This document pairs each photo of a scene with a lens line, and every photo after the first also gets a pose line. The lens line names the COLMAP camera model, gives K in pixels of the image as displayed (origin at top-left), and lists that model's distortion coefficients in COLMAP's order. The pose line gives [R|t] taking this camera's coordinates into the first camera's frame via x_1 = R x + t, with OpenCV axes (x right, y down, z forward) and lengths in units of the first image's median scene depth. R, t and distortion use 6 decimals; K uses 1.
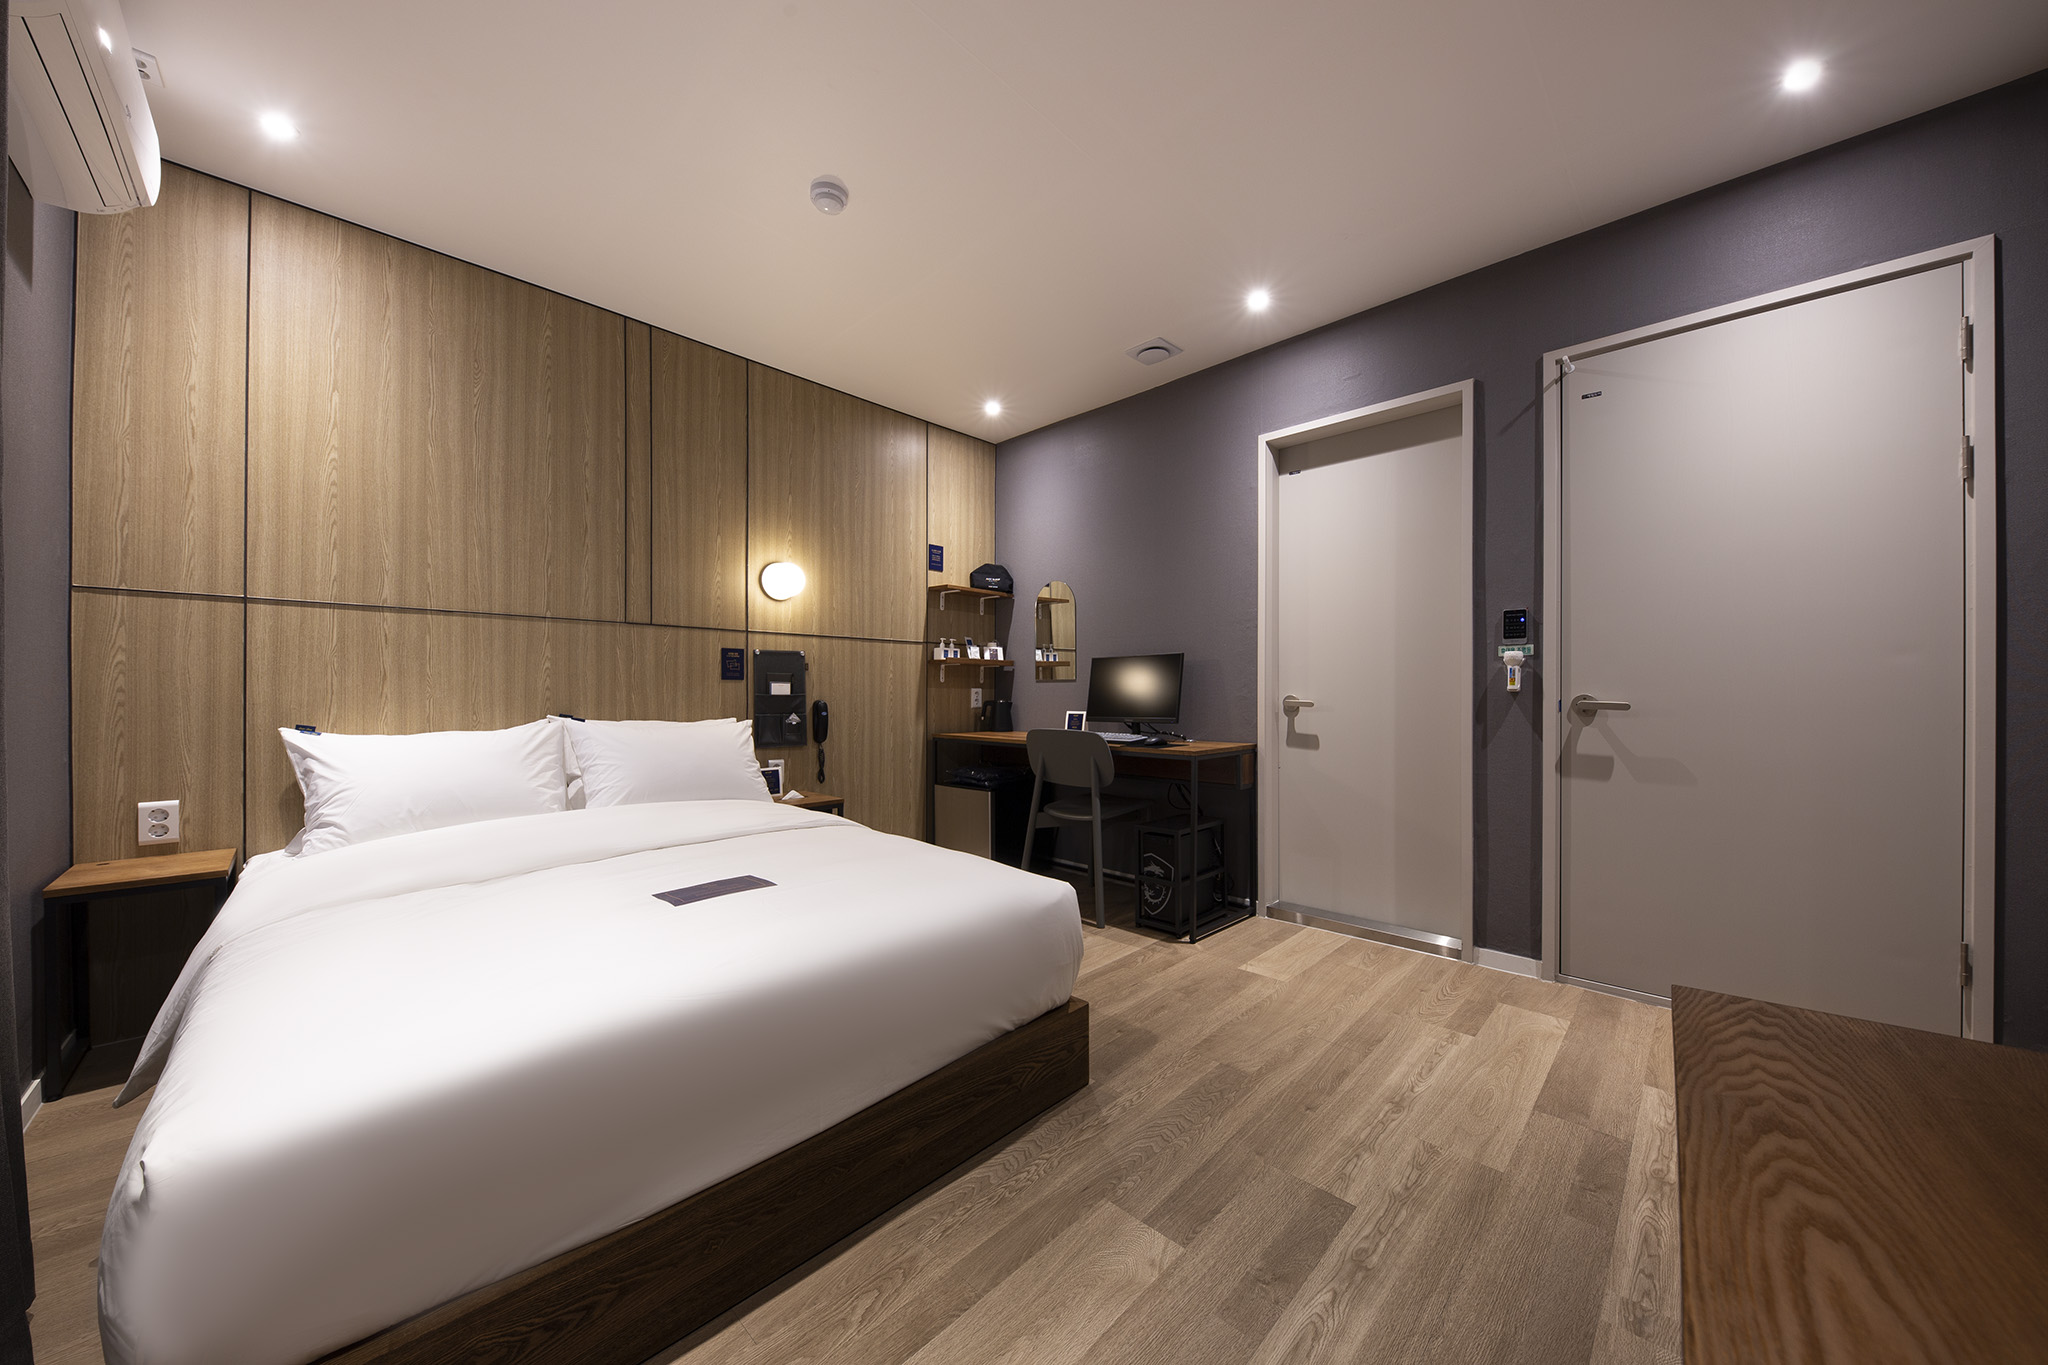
lens RADIAL K [[703.8, 0, 1022.9], [0, 703.8, 689.2], [0, 0, 1]] dist [0.015634, -0.008435]
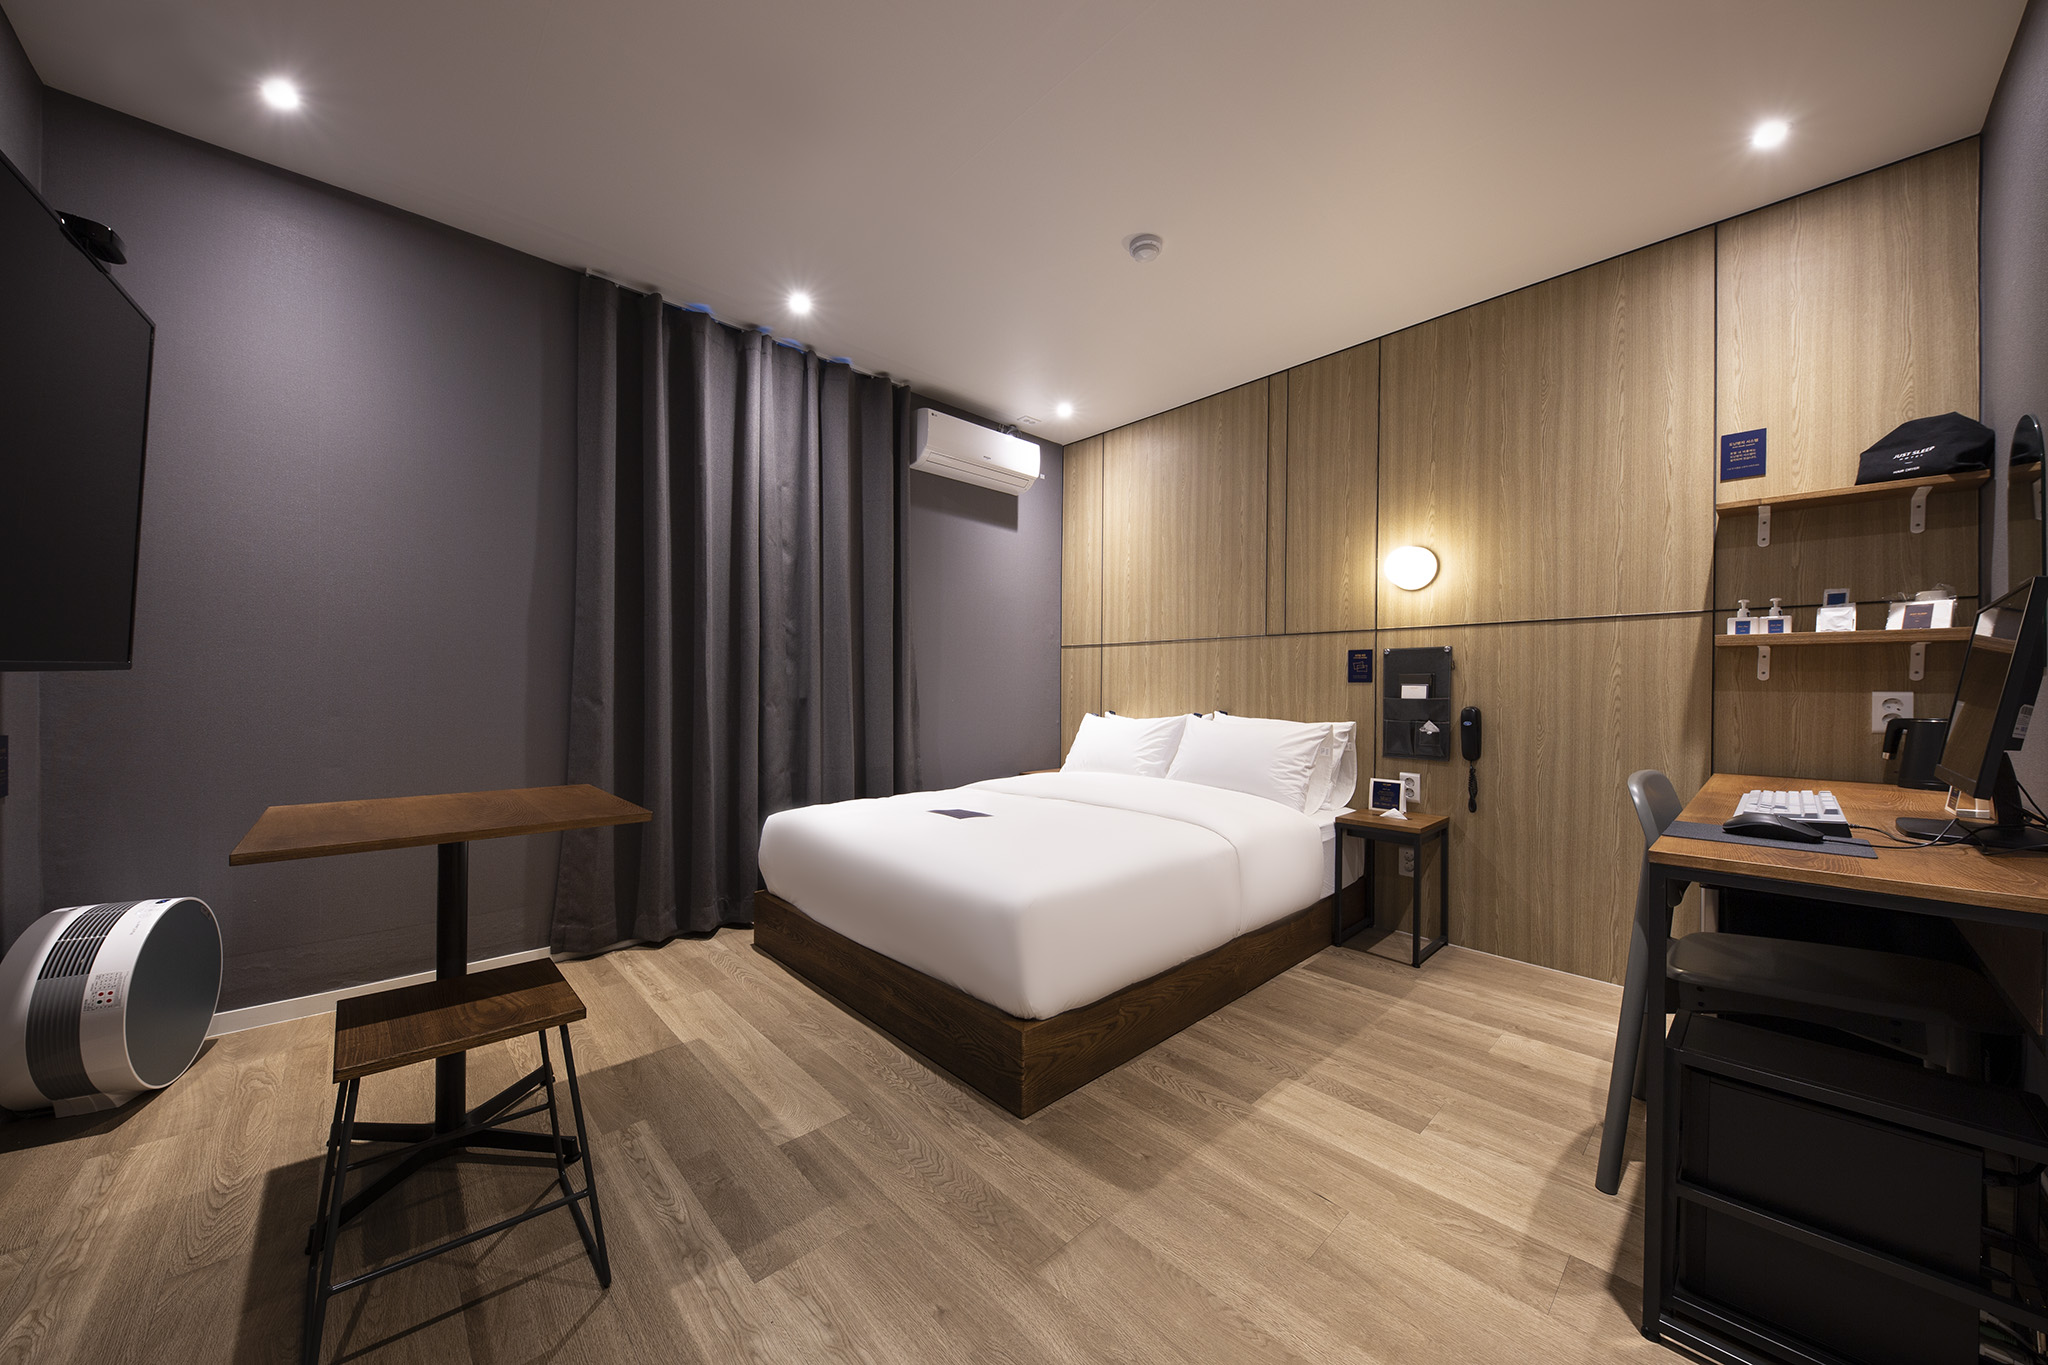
lens RADIAL K [[703.8, 0, 1022.9], [0, 703.8, 689.2], [0, 0, 1]] dist [0.015634, -0.008435]
pose [[-0.040071, -0.004842, -0.999185, 0.595554], [-0.005750, 0.999973, -0.004616, 0.002951], [0.999180, 0.005561, -0.040097, 0.609716]]
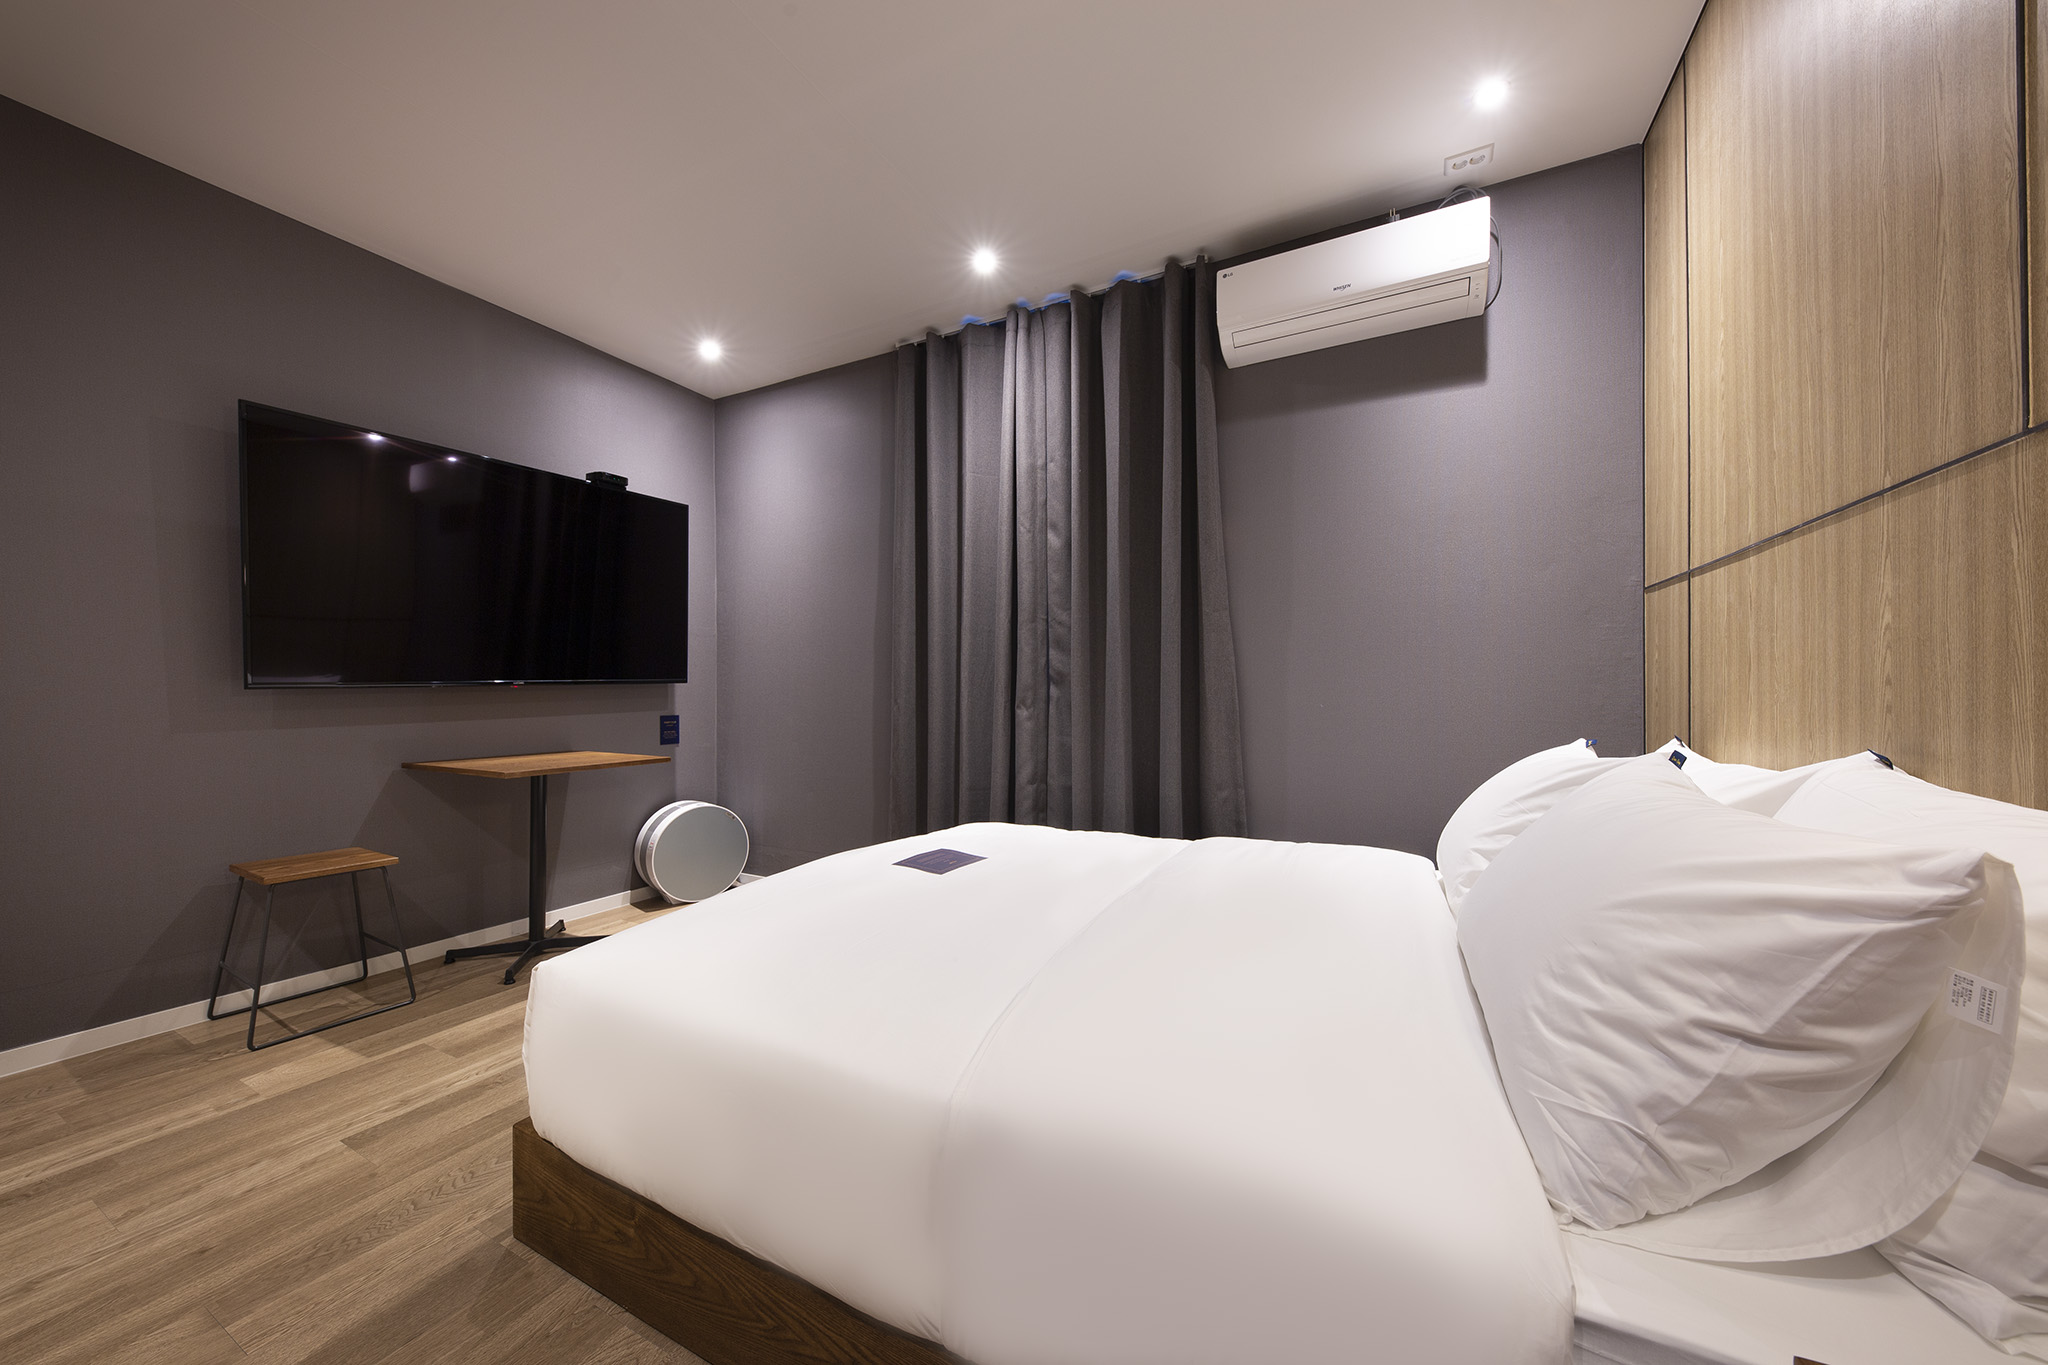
lens RADIAL K [[703.8, 0, 1022.9], [0, 703.8, 689.2], [0, 0, 1]] dist [0.015634, -0.008435]
pose [[-0.956168, -0.000559, -0.292818, -0.111834], [0.001392, 0.999978, -0.006455, 0.004845], [0.292815, -0.006579, -0.956146, 1.086177]]
